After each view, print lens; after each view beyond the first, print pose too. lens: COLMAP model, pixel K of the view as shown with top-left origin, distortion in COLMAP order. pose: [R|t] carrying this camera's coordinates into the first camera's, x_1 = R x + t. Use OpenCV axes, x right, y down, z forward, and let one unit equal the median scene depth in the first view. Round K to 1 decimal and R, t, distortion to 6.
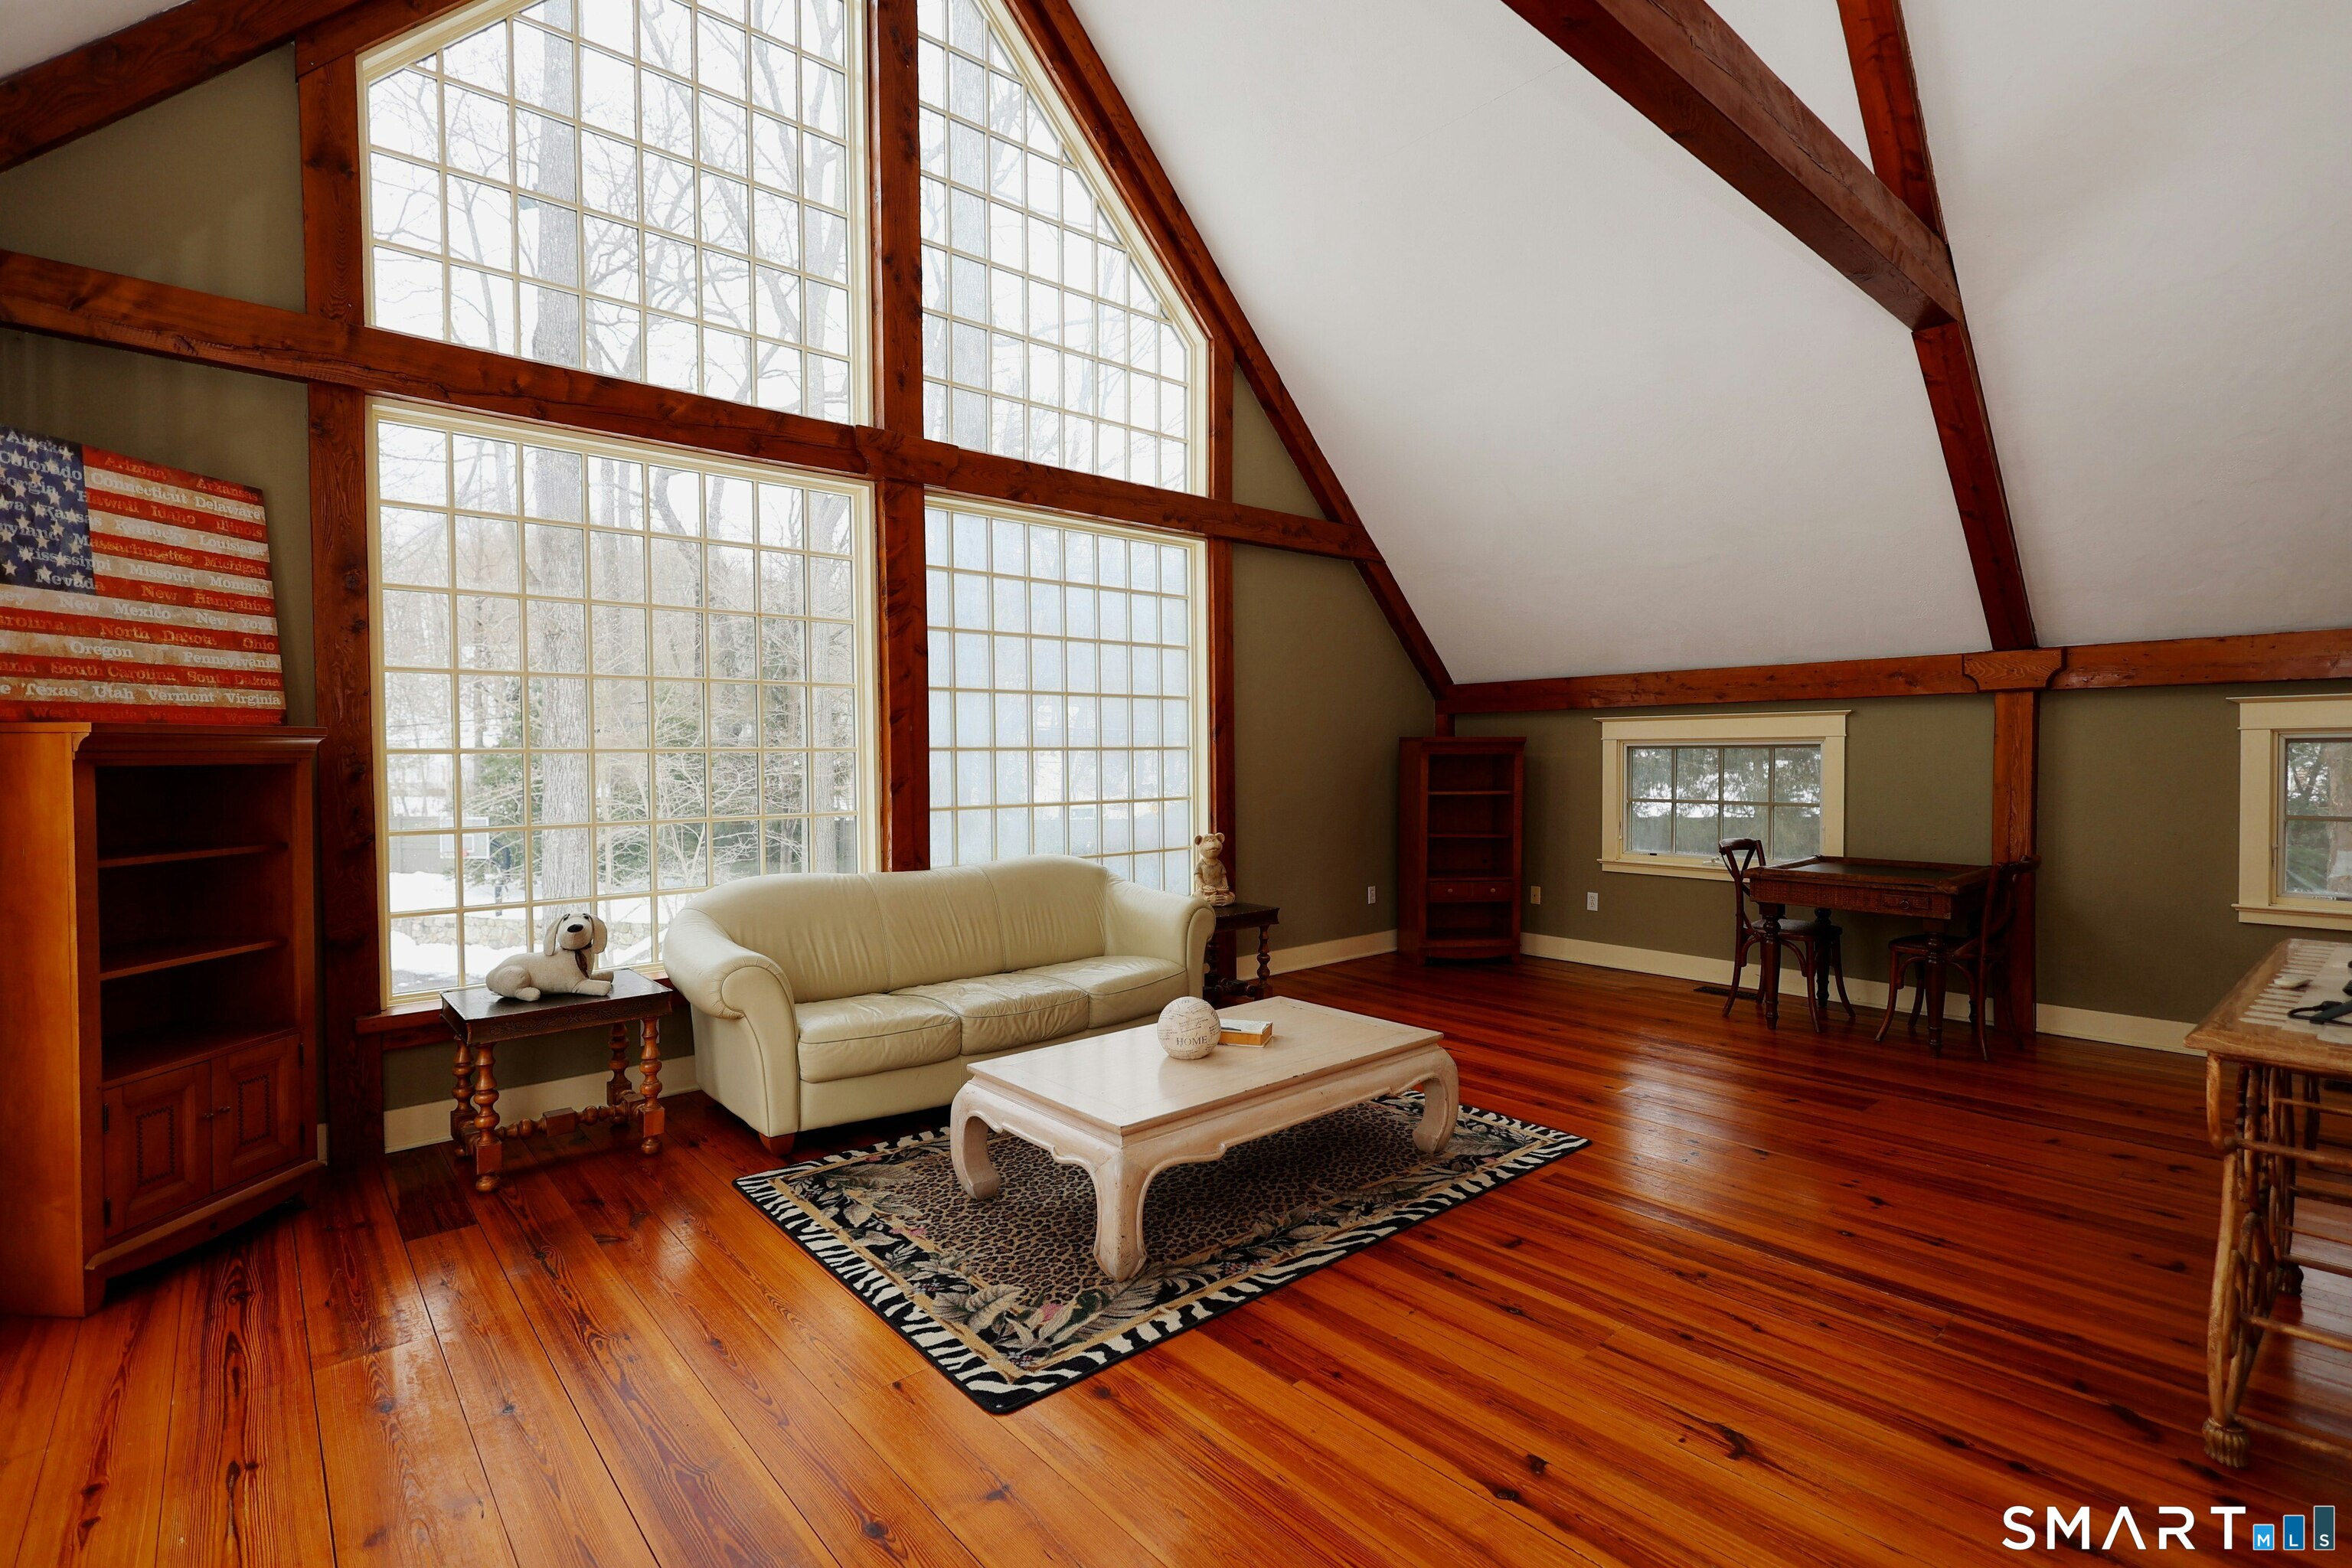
lens RADIAL K [[1086.6, 0, 1172.5], [0, 1086.6, 782.8], [0, 0, 1]] dist [0.000887, 0.000926]
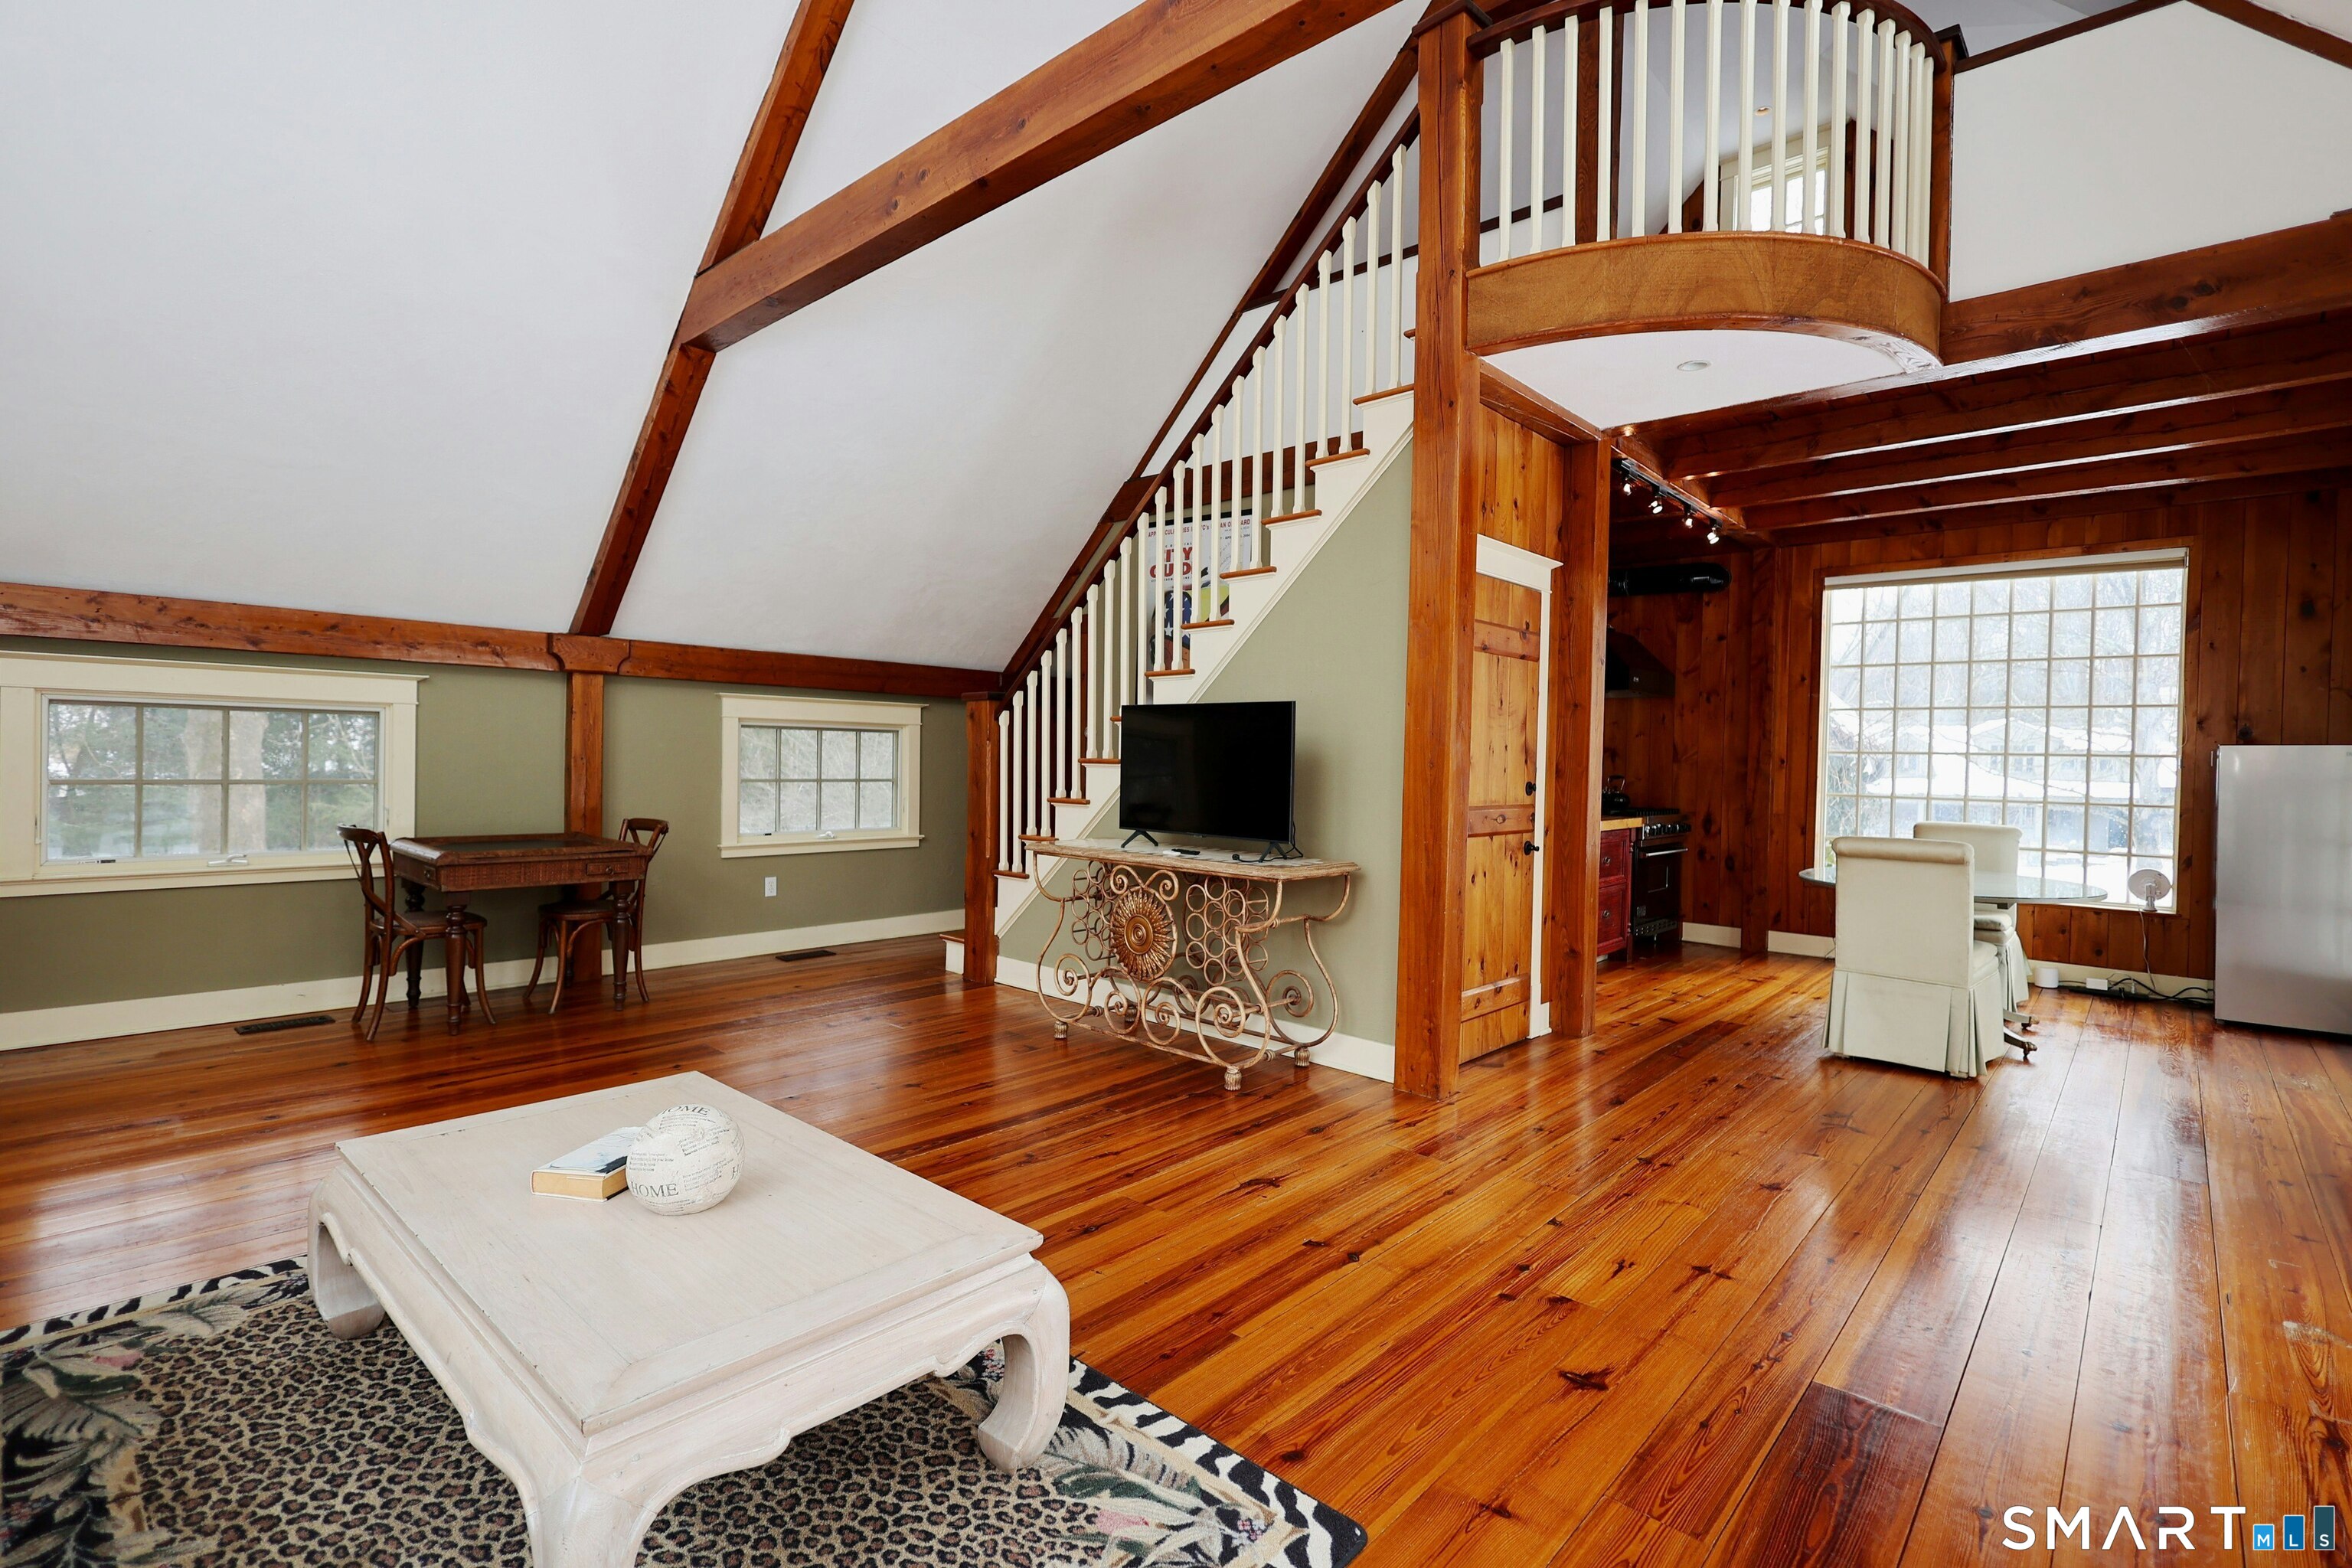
lens RADIAL K [[1086.6, 0, 1184.2], [0, 1086.6, 767.2], [0, 0, 1]] dist [0.000887, 0.000926]
pose [[-0.121333, -0.005866, 0.992595, -0.584823], [0.003248, 0.999975, 0.006307, 0.009401], [-0.992607, 0.003989, -0.121311, 0.772815]]
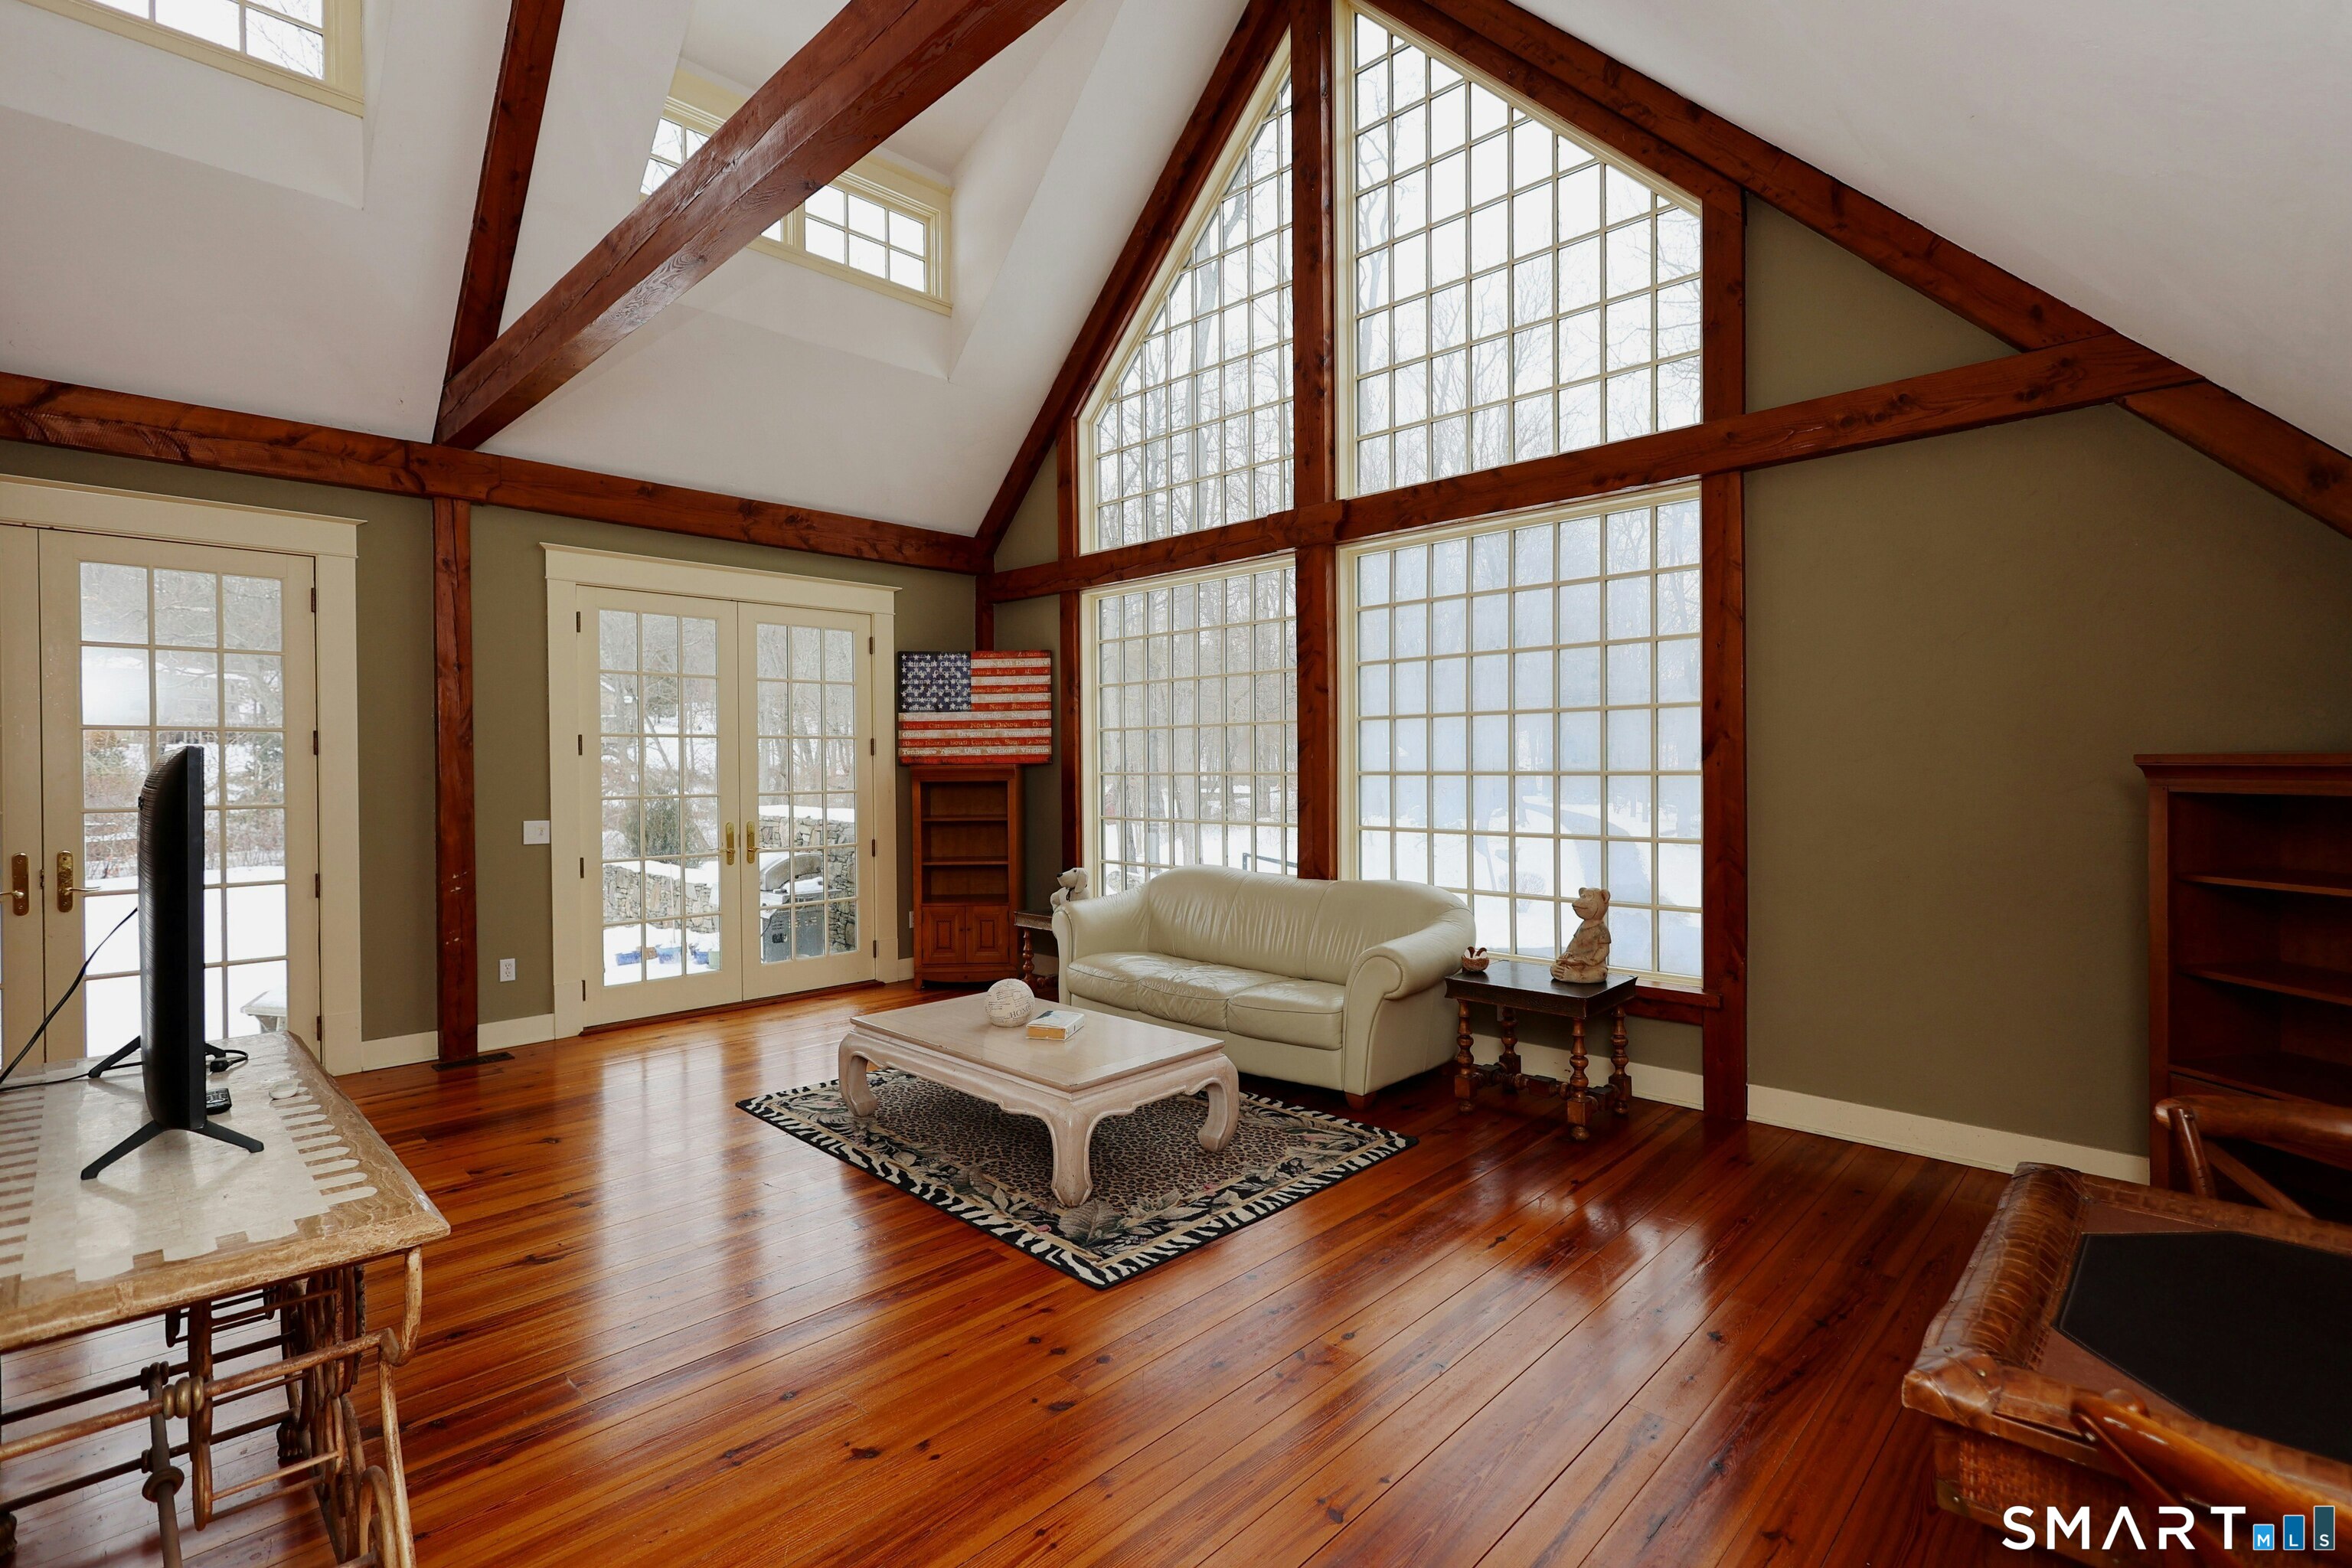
lens RADIAL K [[1086.6, 0, 1174.8], [0, 1086.6, 774.8], [0, 0, 1]] dist [0.000887, 0.000926]
pose [[0.083966, 0.016383, -0.996334, 1.248989], [-0.018059, 0.999726, 0.014917, -0.061722], [0.996305, 0.016740, 0.084239, 1.042266]]
